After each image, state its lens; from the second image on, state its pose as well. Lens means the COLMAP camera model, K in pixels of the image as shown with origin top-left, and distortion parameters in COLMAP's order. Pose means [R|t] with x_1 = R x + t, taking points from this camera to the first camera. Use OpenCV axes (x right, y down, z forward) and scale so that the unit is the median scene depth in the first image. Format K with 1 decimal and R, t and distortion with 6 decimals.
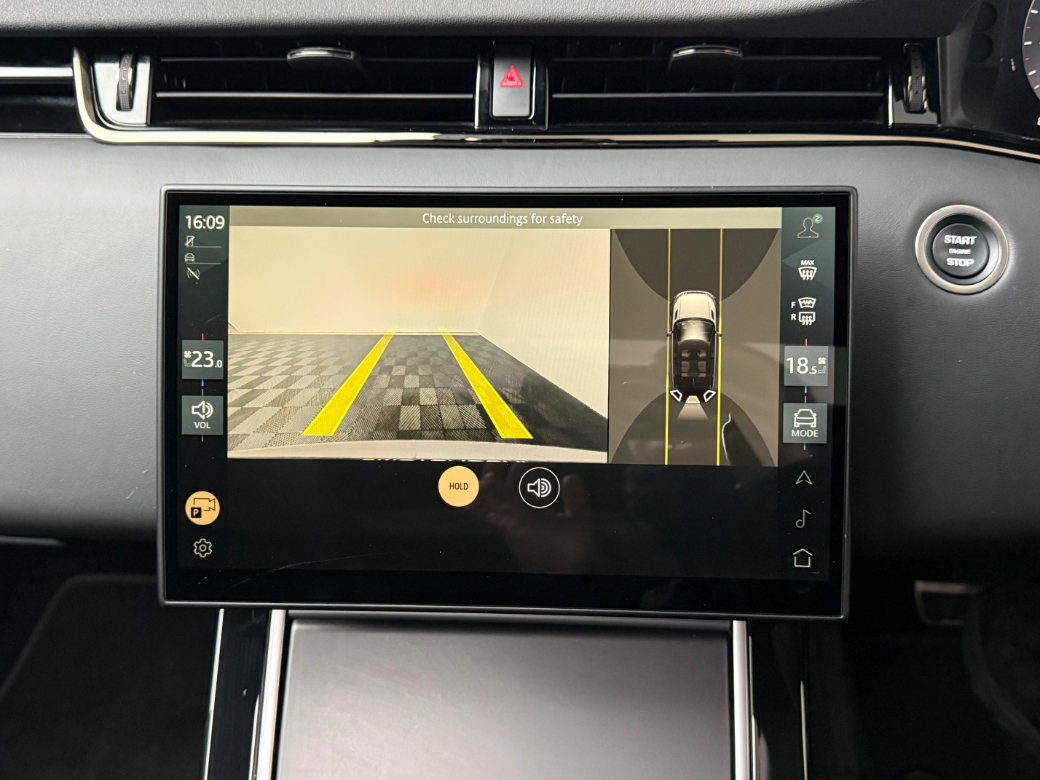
lens RADIAL K [[1083.5, 0, 515.8], [0, 1083.5, 391.0], [0, 0, 1]] dist [0.008280, 0.000000]
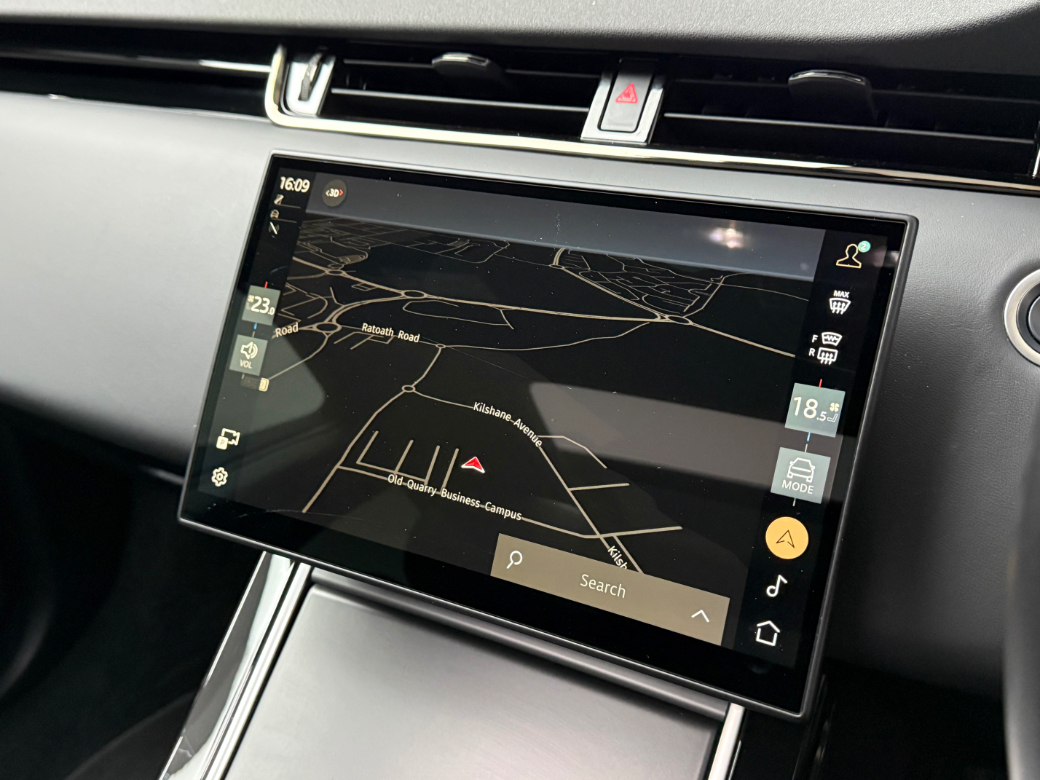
lens RADIAL K [[1083.5, 0, 519.7], [0, 1083.5, 387.7], [0, 0, 1]] dist [0.008280, 0.000000]
pose [[0.896814, 0.174469, -0.406553, 0.396523], [-0.227280, 0.970109, -0.085042, 0.084058], [0.379563, 0.168669, 0.909661, 0.128364]]
